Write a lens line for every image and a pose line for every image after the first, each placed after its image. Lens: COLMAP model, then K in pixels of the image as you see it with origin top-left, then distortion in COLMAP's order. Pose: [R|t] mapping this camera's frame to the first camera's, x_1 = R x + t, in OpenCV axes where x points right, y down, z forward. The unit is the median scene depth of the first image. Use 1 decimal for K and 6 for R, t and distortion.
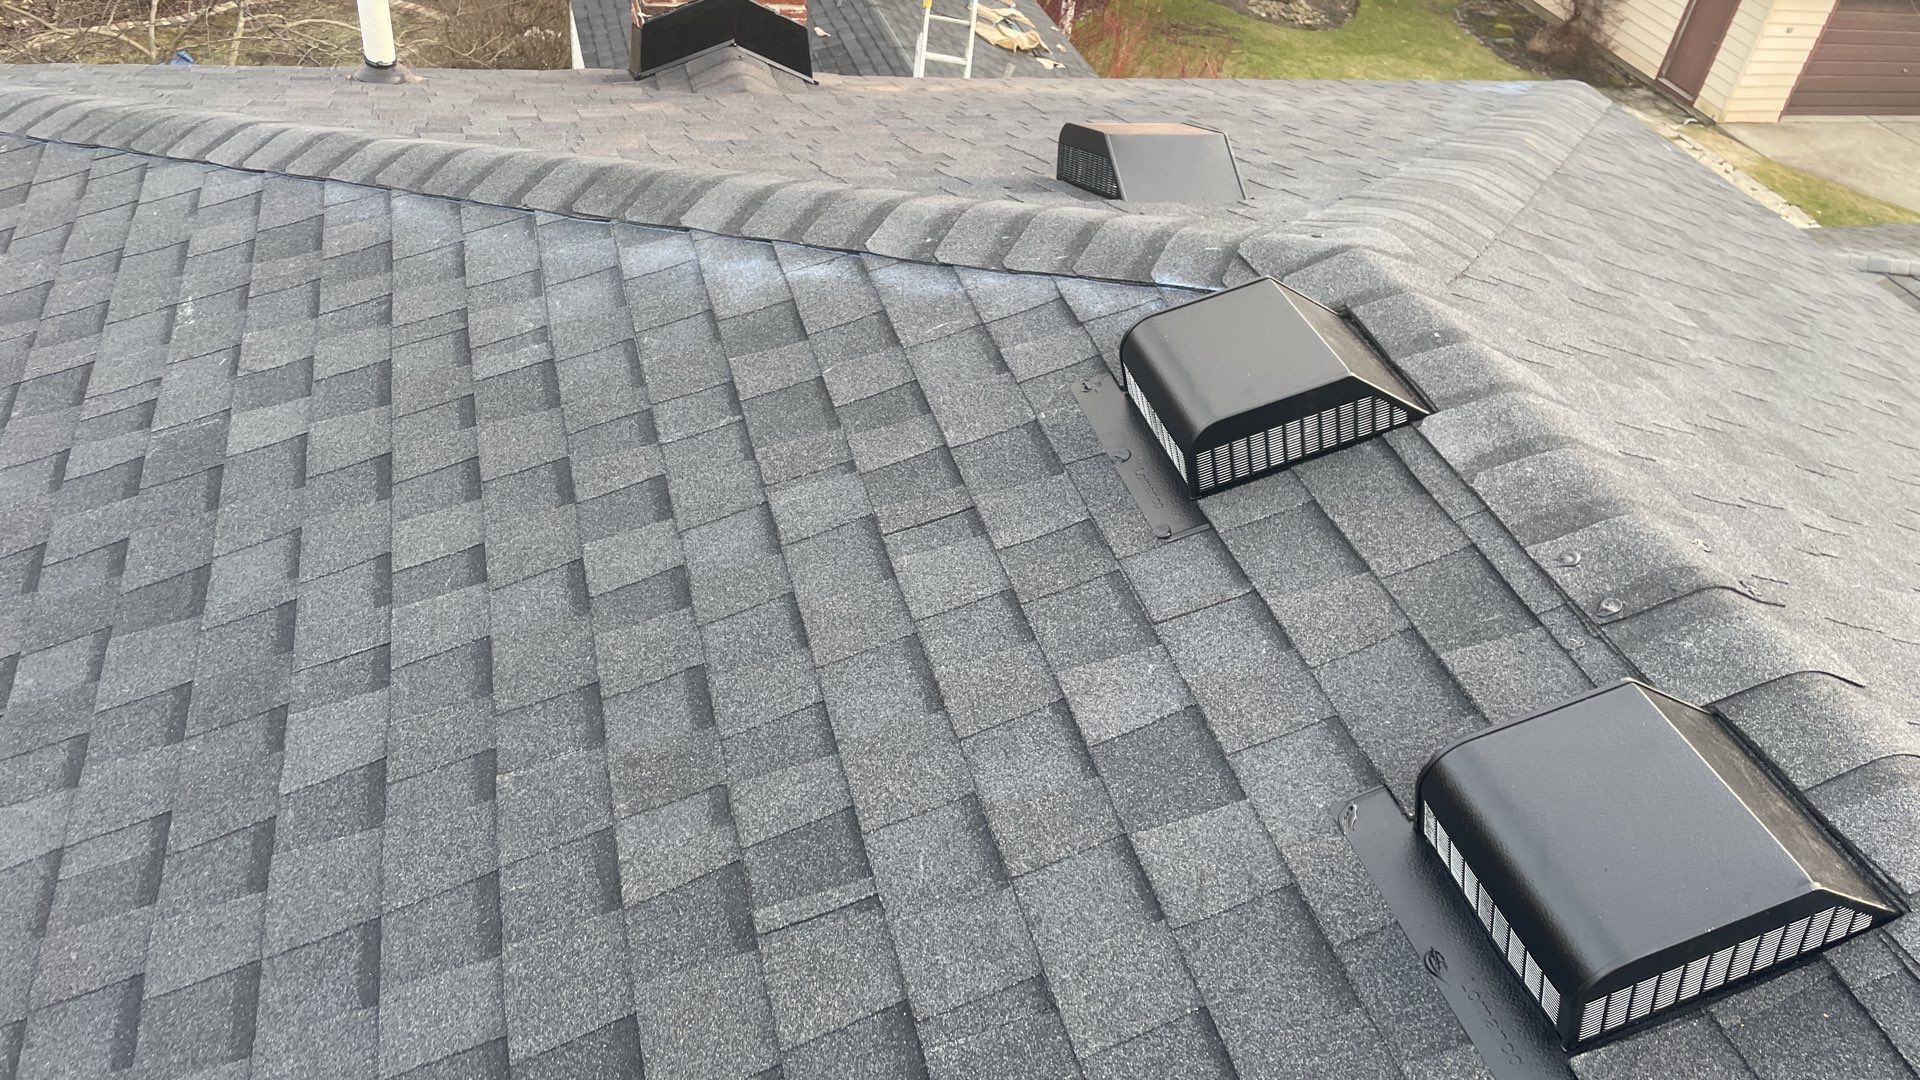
lens RADIAL K [[1447.3, 0, 996.7], [0, 1447.3, 526.9], [0, 0, 1]] dist [0.080134, -0.104998]
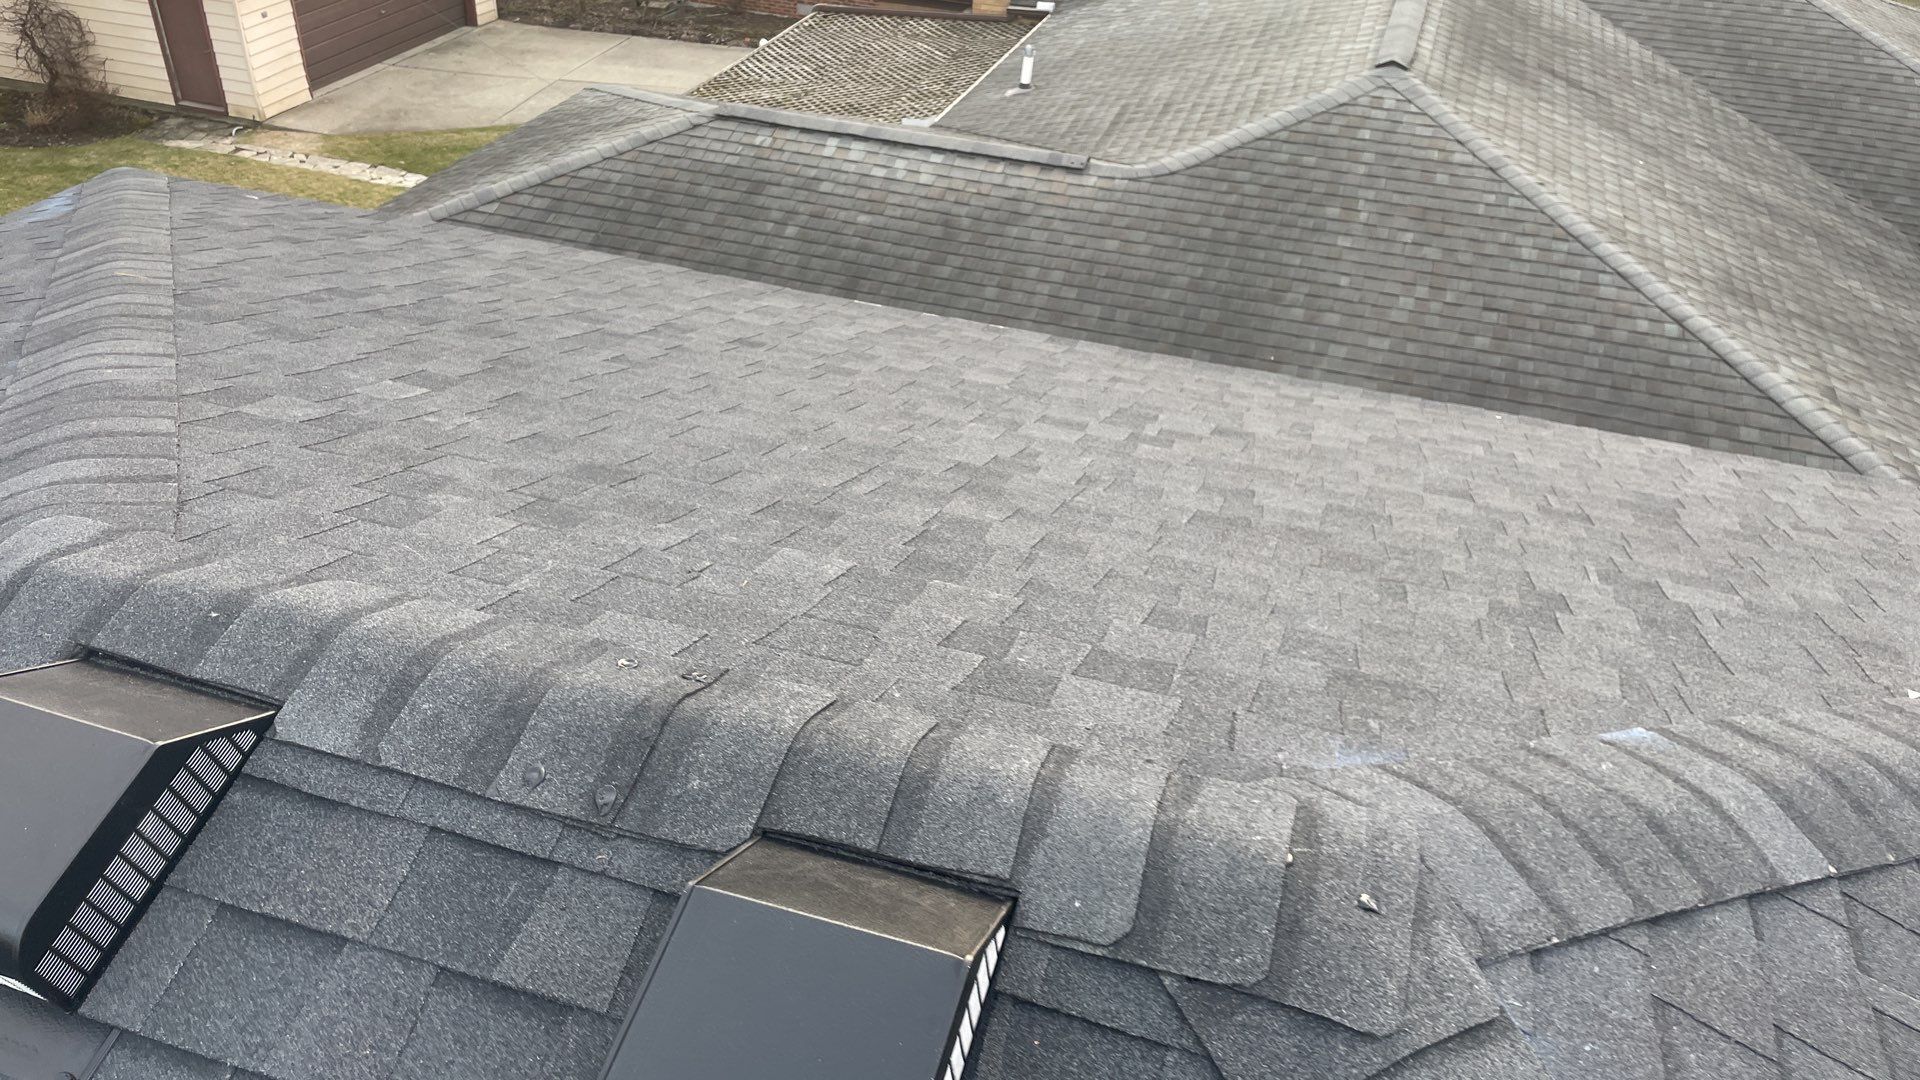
lens RADIAL K [[1447.3, 0, 946.3], [0, 1447.3, 543.0], [0, 0, 1]] dist [0.080134, -0.104998]
pose [[0.581386, -0.547898, 0.601496, 0.071655], [0.539344, 0.813035, 0.219276, -0.121562], [-0.609178, 0.196929, 0.768193, 0.126637]]
